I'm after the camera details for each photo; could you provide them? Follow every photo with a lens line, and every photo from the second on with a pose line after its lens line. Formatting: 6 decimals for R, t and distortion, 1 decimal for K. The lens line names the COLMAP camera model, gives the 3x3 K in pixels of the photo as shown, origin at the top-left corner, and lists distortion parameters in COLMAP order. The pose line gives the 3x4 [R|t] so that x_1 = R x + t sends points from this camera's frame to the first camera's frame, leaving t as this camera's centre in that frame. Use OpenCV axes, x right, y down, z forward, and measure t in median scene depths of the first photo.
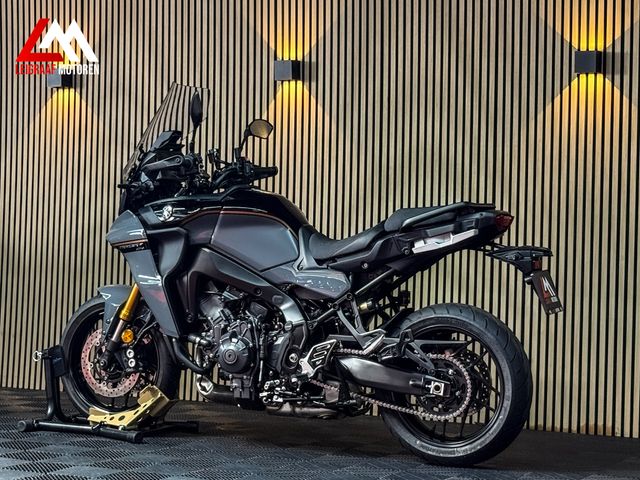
lens RADIAL K [[1387.7, 0, 314.6], [0, 1387.7, 237.7], [0, 0, 1]] dist [0.129193, 0.136547]
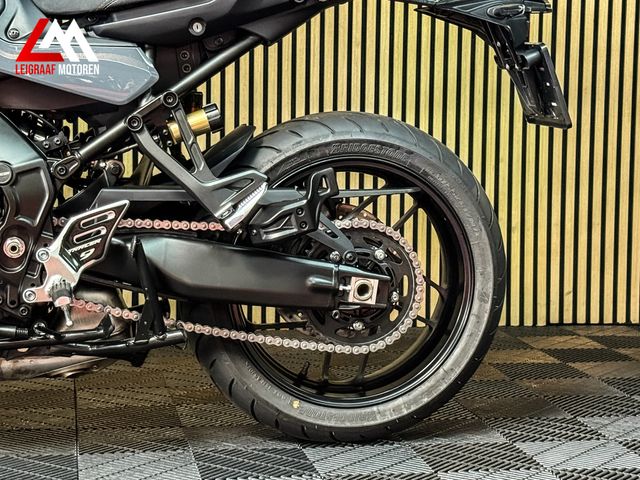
lens RADIAL K [[1387.7, 0, 314.6], [0, 1387.7, 237.7], [0, 0, 1]] dist [0.129193, 0.136547]
pose [[0.802976, -0.069534, 0.591942, -0.181495], [-0.000369, 0.993113, 0.117160, 0.031483], [-0.596012, -0.094295, 0.797420, 0.568164]]
